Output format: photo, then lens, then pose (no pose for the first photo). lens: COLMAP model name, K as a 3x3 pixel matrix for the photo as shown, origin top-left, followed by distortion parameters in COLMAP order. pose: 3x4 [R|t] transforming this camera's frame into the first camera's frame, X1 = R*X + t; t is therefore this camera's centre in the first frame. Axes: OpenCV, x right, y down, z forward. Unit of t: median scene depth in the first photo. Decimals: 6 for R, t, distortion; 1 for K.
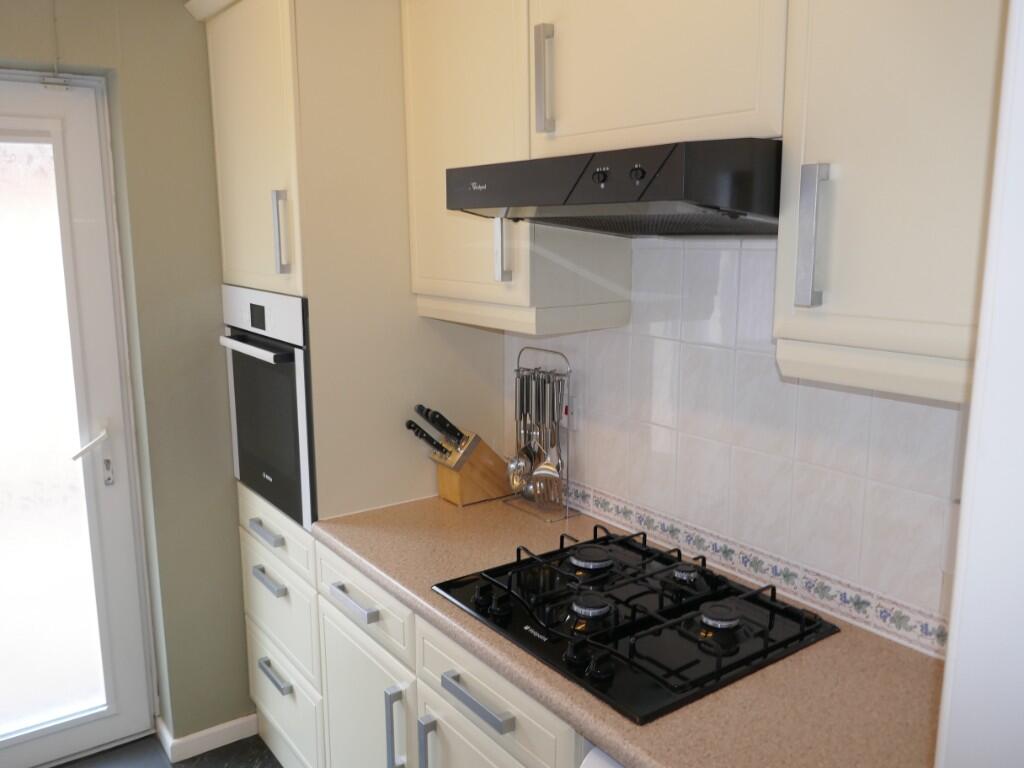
lens RADIAL K [[840.2, 0, 512.0], [0, 840.2, 384.0], [0, 0, 1]] dist [0.000037, 0.000007]
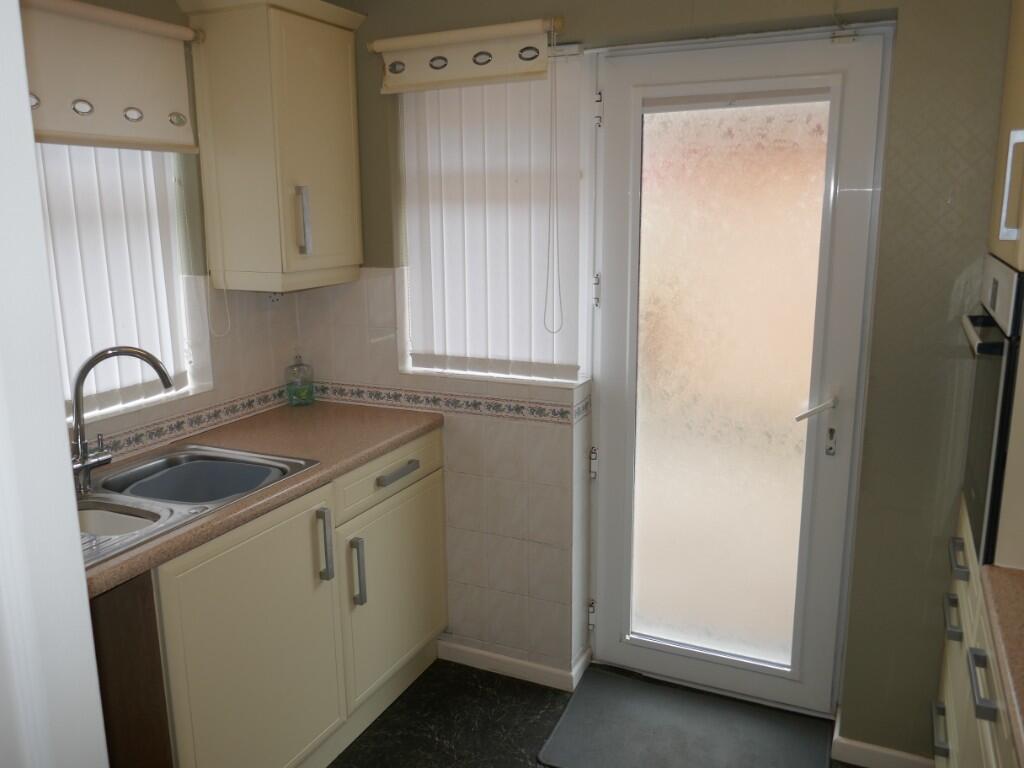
lens RADIAL K [[840.2, 0, 512.0], [0, 840.2, 384.0], [0, 0, 1]] dist [0.000037, 0.000007]
pose [[0.496267, 0.185026, -0.848225, 0.150102], [-0.158302, 0.979932, 0.121138, -0.019547], [0.853616, 0.074159, 0.515597, 0.187999]]
